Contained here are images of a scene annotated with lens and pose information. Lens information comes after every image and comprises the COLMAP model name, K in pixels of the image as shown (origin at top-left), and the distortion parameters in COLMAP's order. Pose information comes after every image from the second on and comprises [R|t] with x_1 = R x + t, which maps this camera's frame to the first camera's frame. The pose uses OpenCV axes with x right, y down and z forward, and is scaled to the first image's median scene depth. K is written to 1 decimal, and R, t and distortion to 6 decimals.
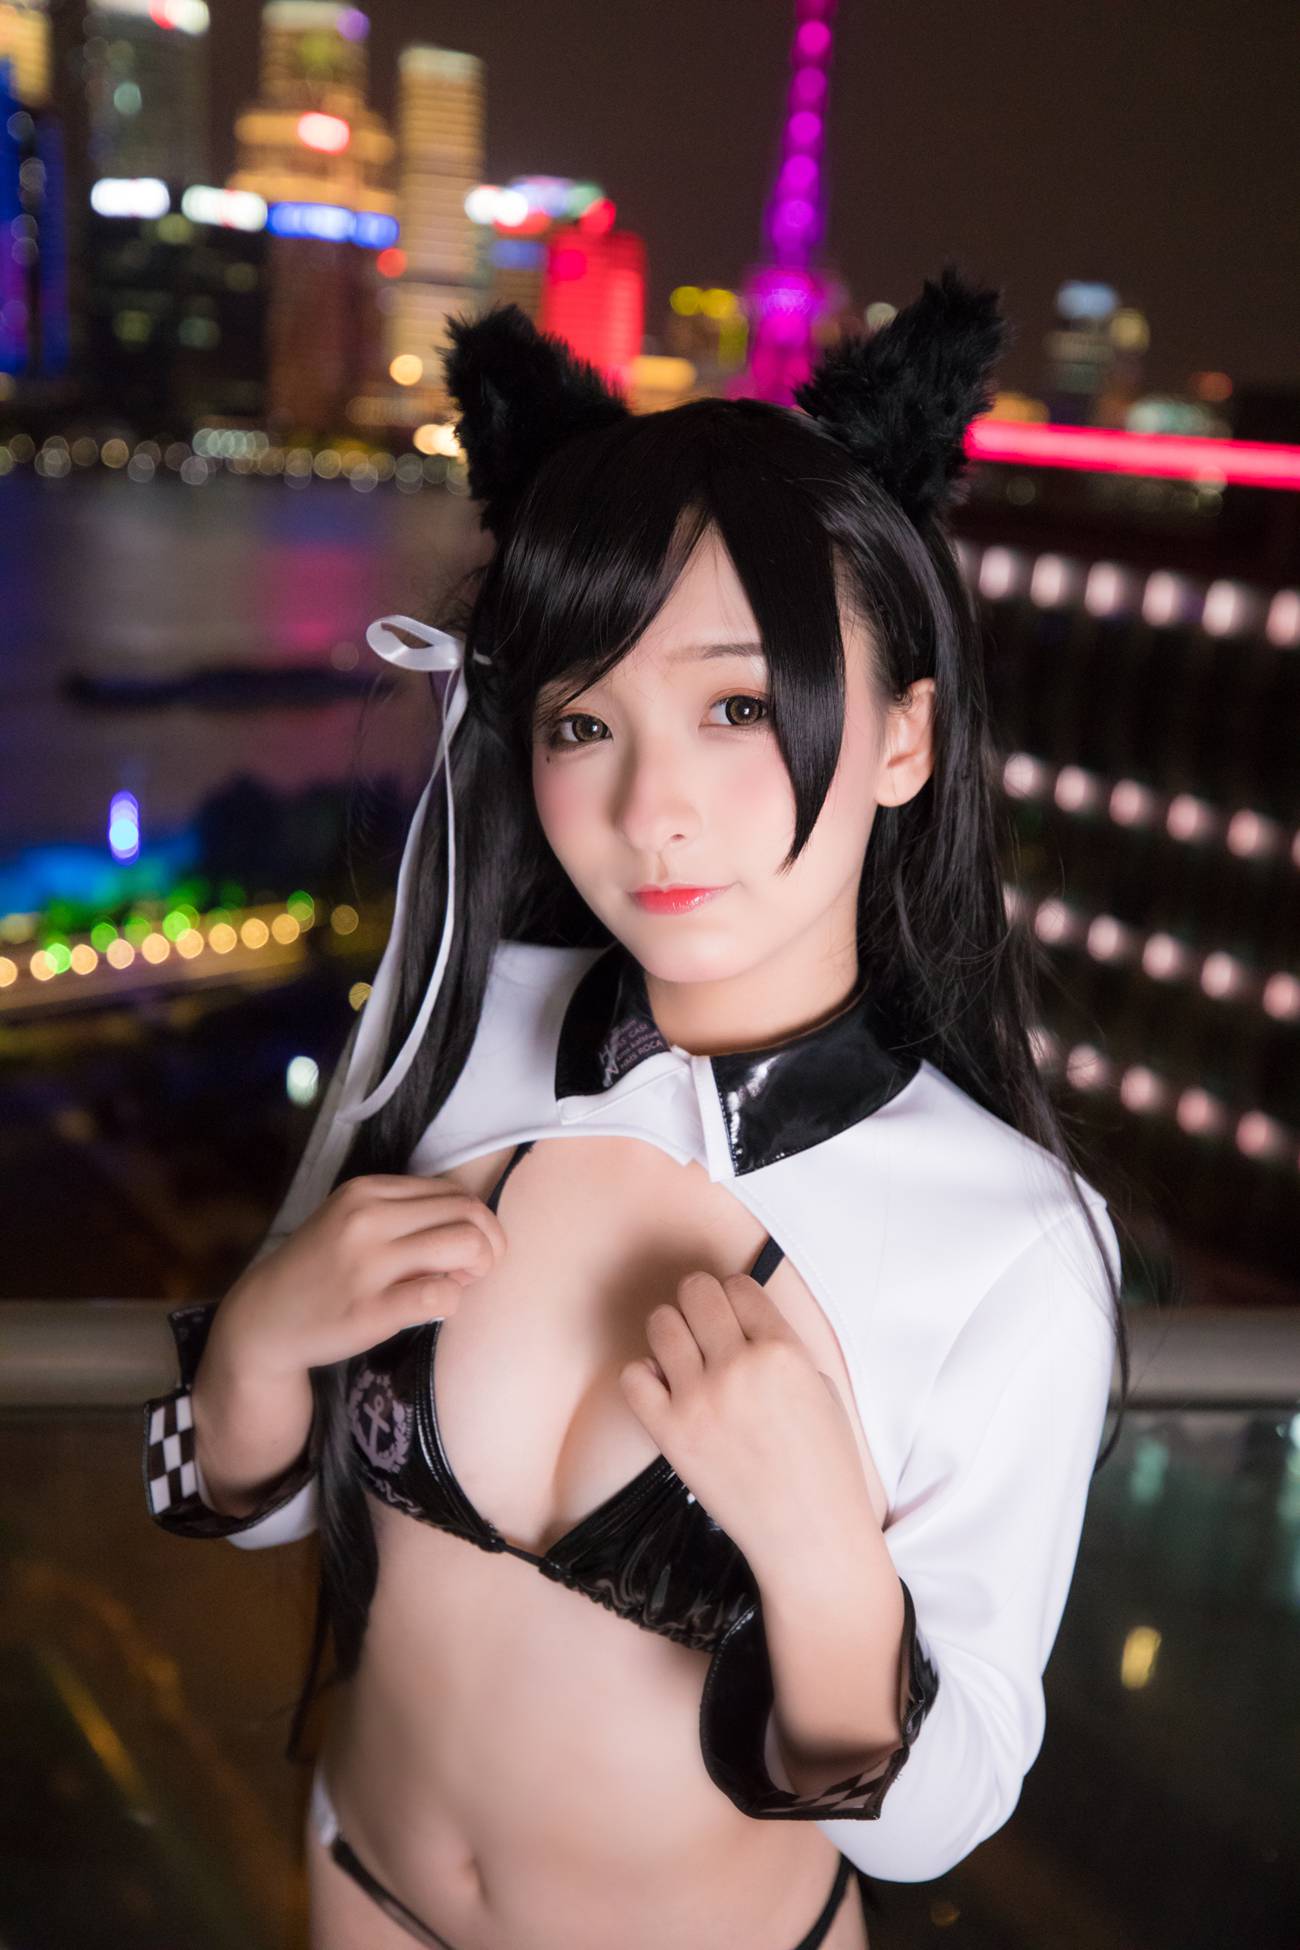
lens RADIAL K [[1895.0, 0, 638.4], [0, 1895.0, 970.6], [0, 0, 1]] dist [0.051879, 0.000000]
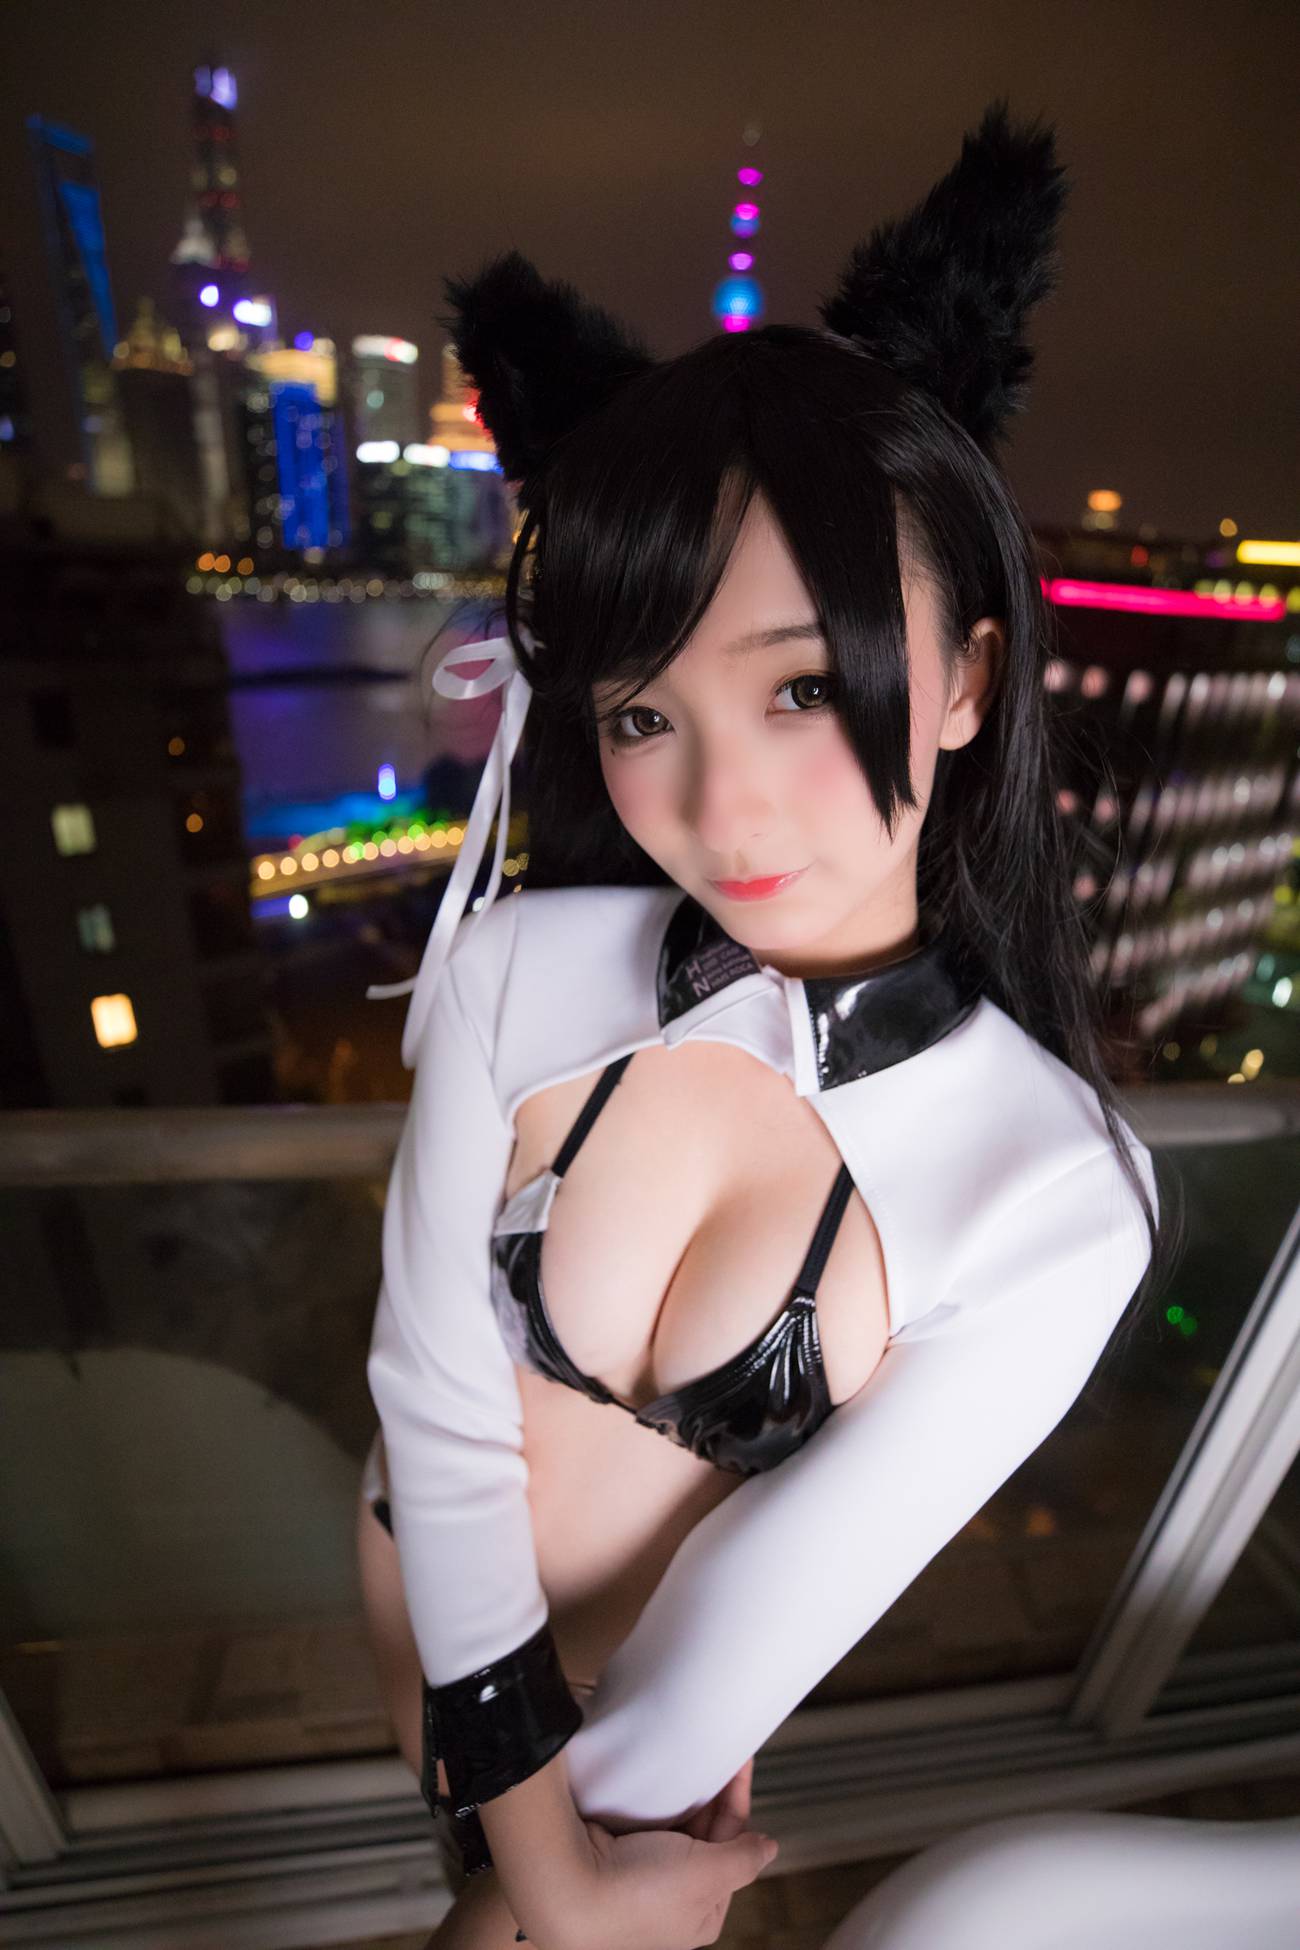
lens RADIAL K [[956.6, 0, 641.4], [0, 956.6, 972.8], [0, 0, 1]] dist [-0.040526, 0.011429]
pose [[0.999812, -0.016397, -0.010337, -0.029506], [0.017564, 0.991950, 0.125402, -0.039664], [0.008198, -0.125560, 0.992052, 0.419972]]
